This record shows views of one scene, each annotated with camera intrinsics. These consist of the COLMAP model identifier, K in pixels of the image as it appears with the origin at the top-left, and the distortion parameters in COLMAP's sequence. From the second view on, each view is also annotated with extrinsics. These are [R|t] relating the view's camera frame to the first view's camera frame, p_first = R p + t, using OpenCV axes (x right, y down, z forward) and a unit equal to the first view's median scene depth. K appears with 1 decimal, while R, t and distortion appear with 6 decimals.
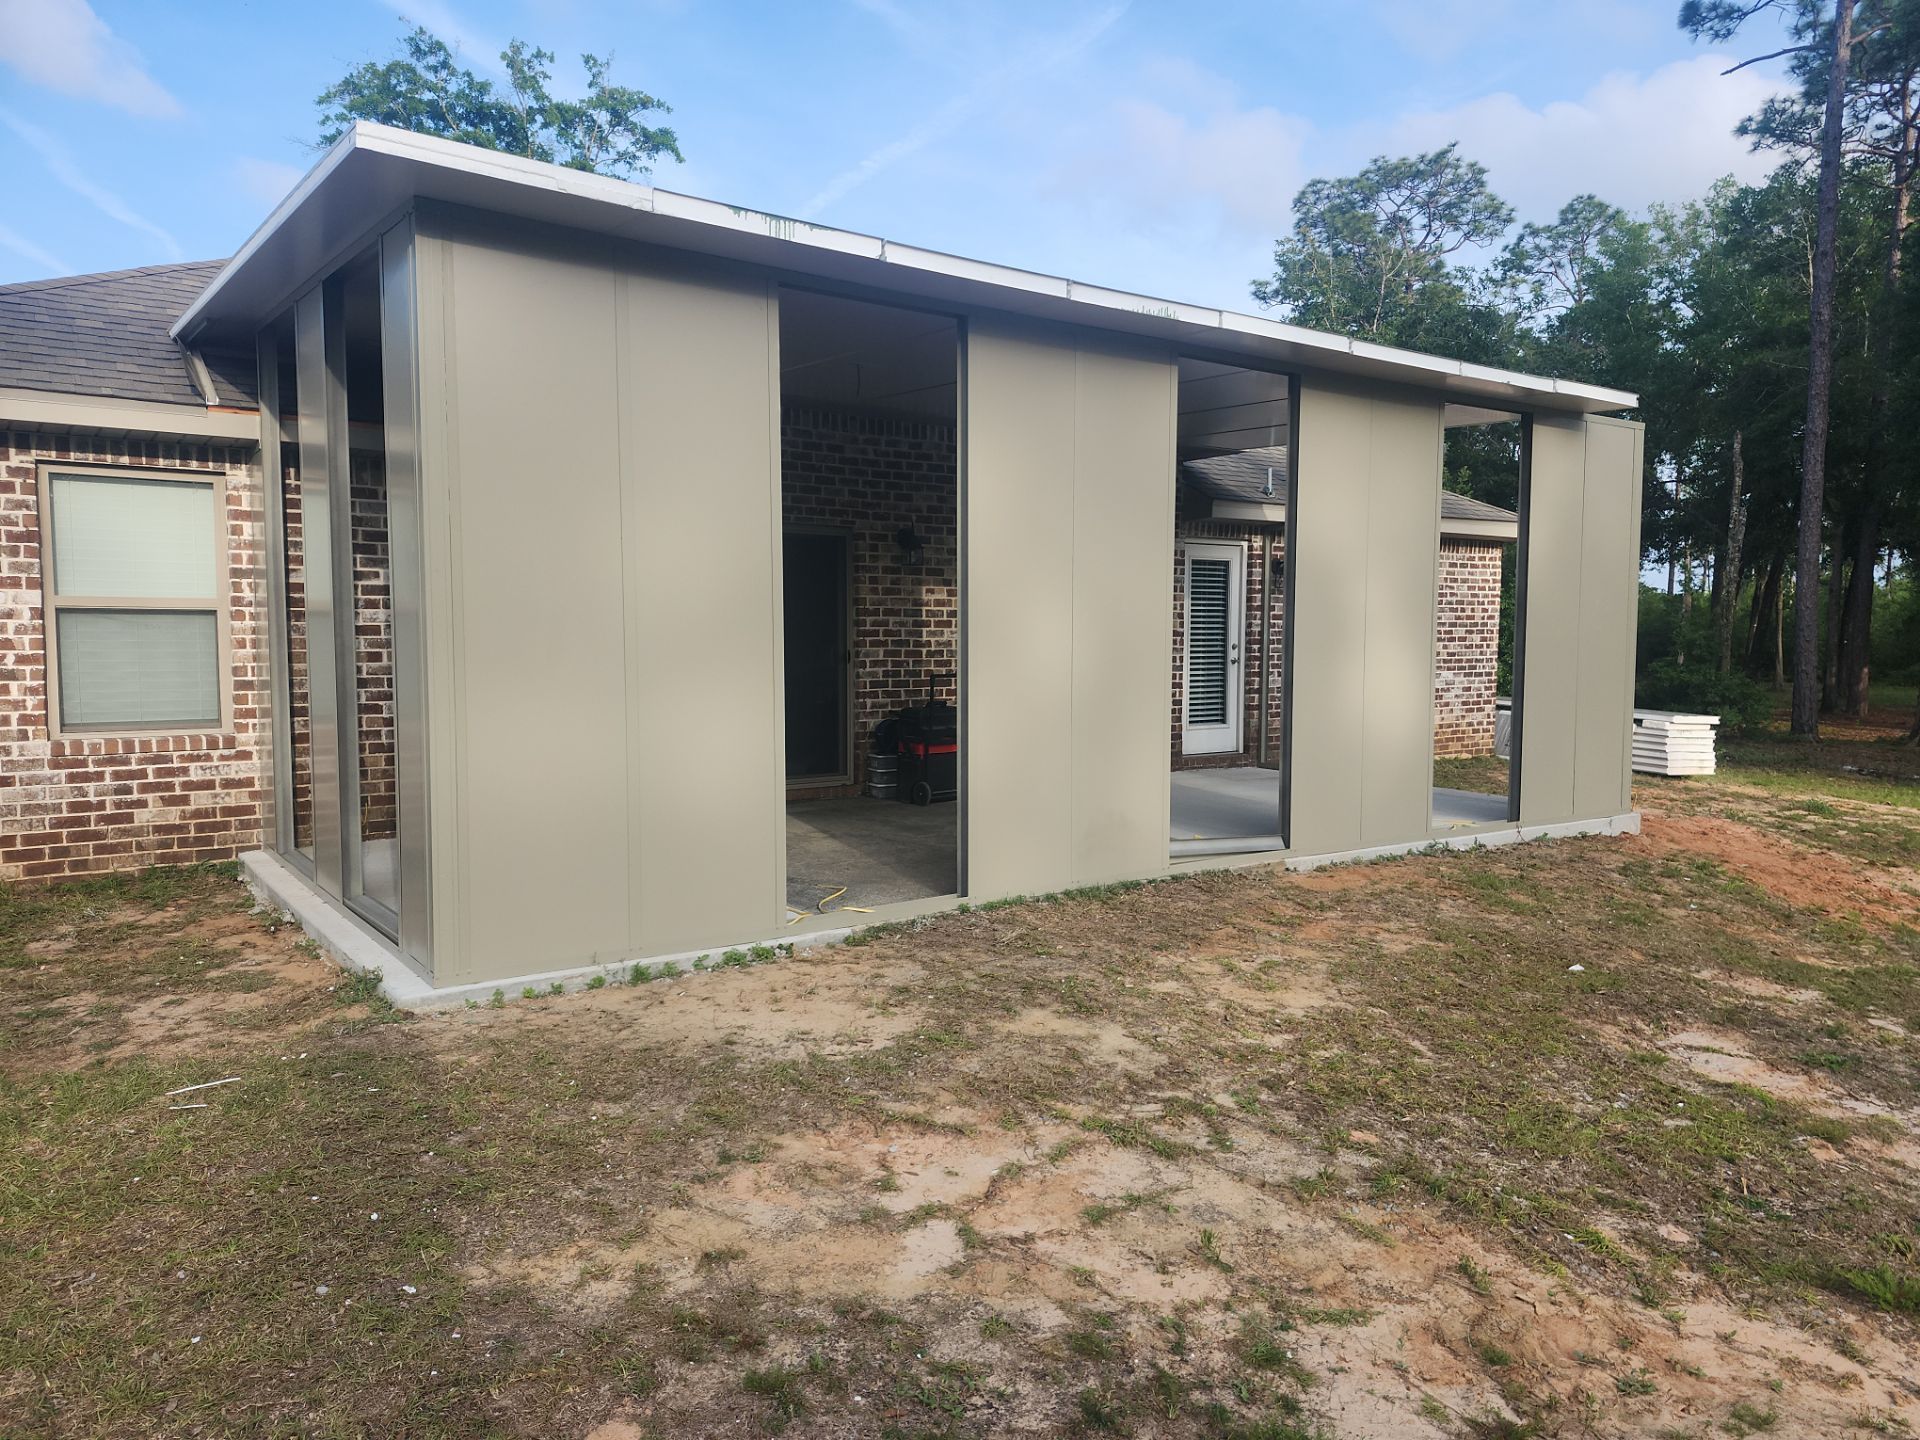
lens RADIAL K [[1320.5, 0, 976.7], [0, 1320.5, 727.7], [0, 0, 1]] dist [0.067953, -0.074418]
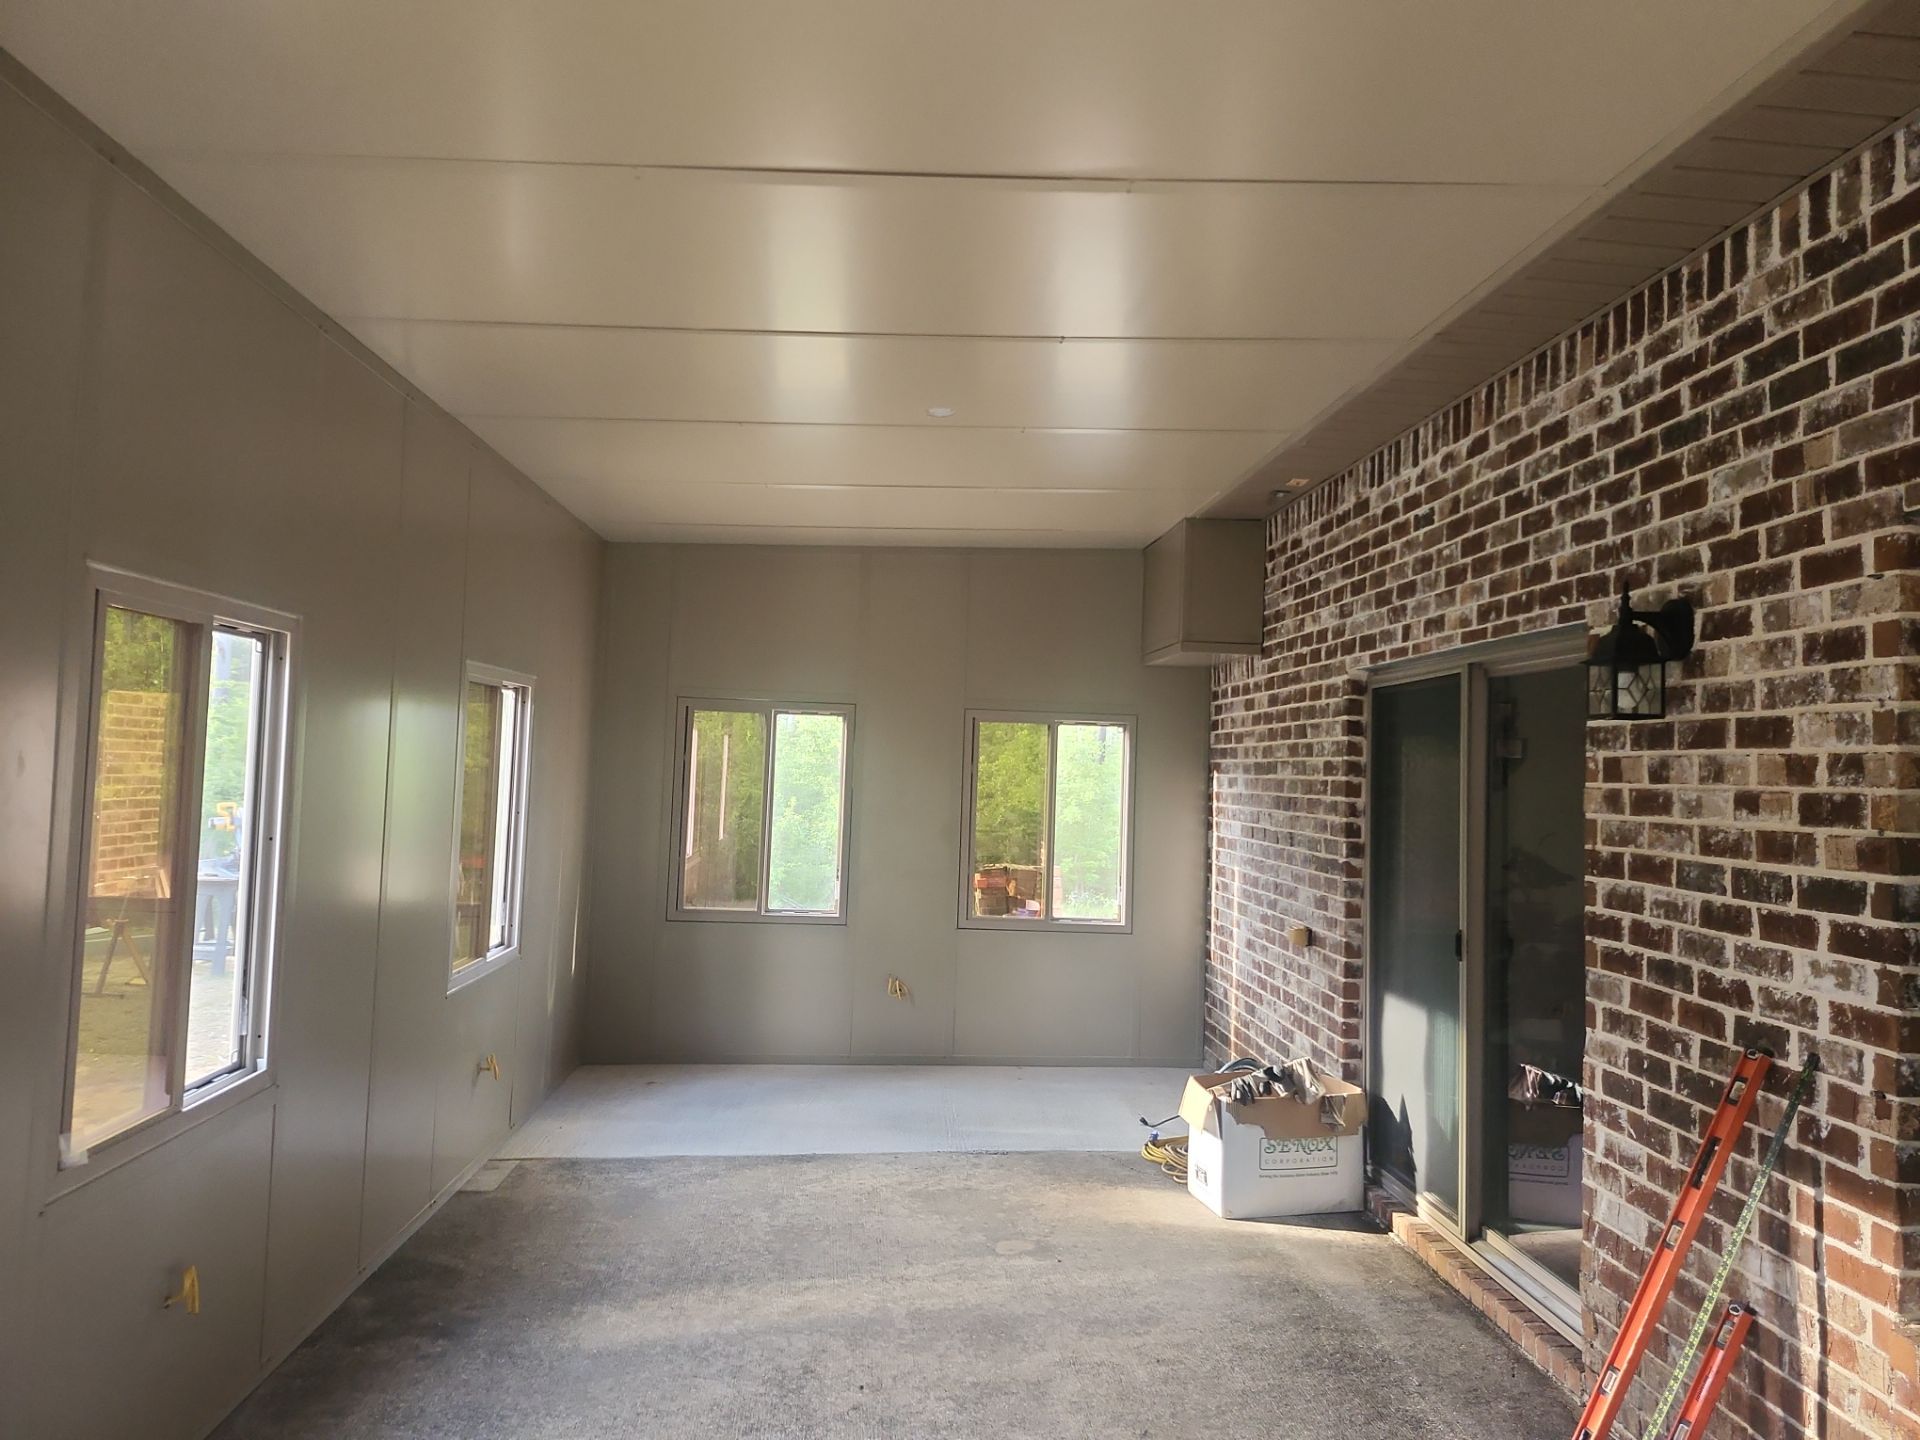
lens RADIAL K [[1320.5, 0, 954.0], [0, 1320.5, 701.7], [0, 0, 1]] dist [0.067953, -0.074418]
pose [[-0.546421, -0.064102, -0.835054, 0.394893], [-0.093482, 0.995504, -0.015249, -0.142789], [0.832277, 0.069730, -0.549956, 1.383918]]
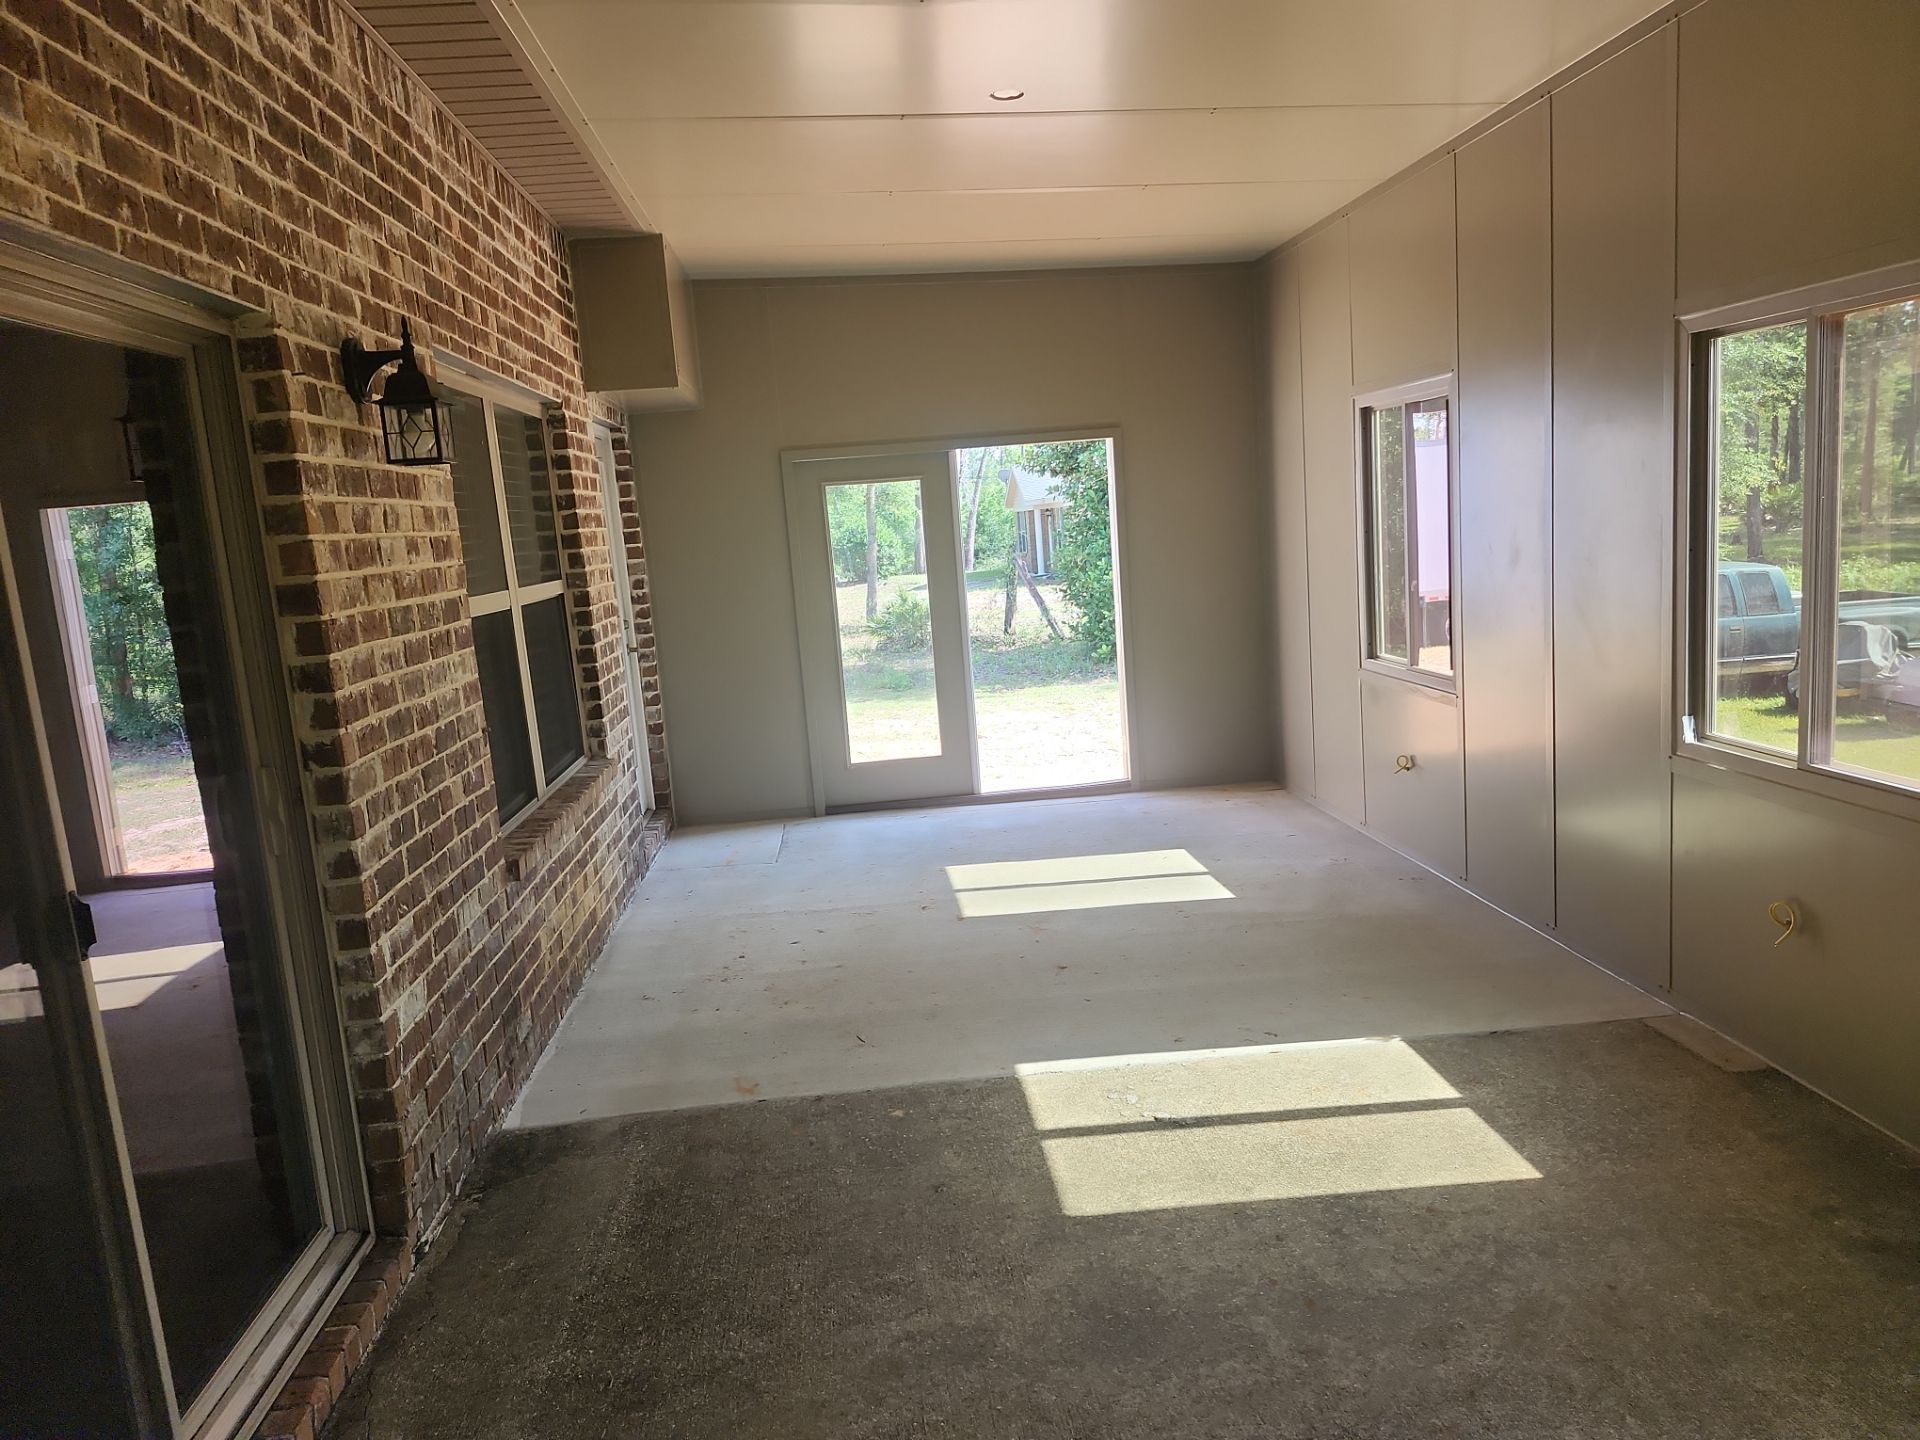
lens RADIAL K [[1320.5, 0, 955.5], [0, 1320.5, 720.3], [0, 0, 1]] dist [0.067953, -0.074418]
pose [[0.518308, -0.162316, 0.839649, -0.333320], [0.131164, 0.985294, 0.109505, -0.109974], [-0.845076, 0.053374, 0.531975, 0.982124]]
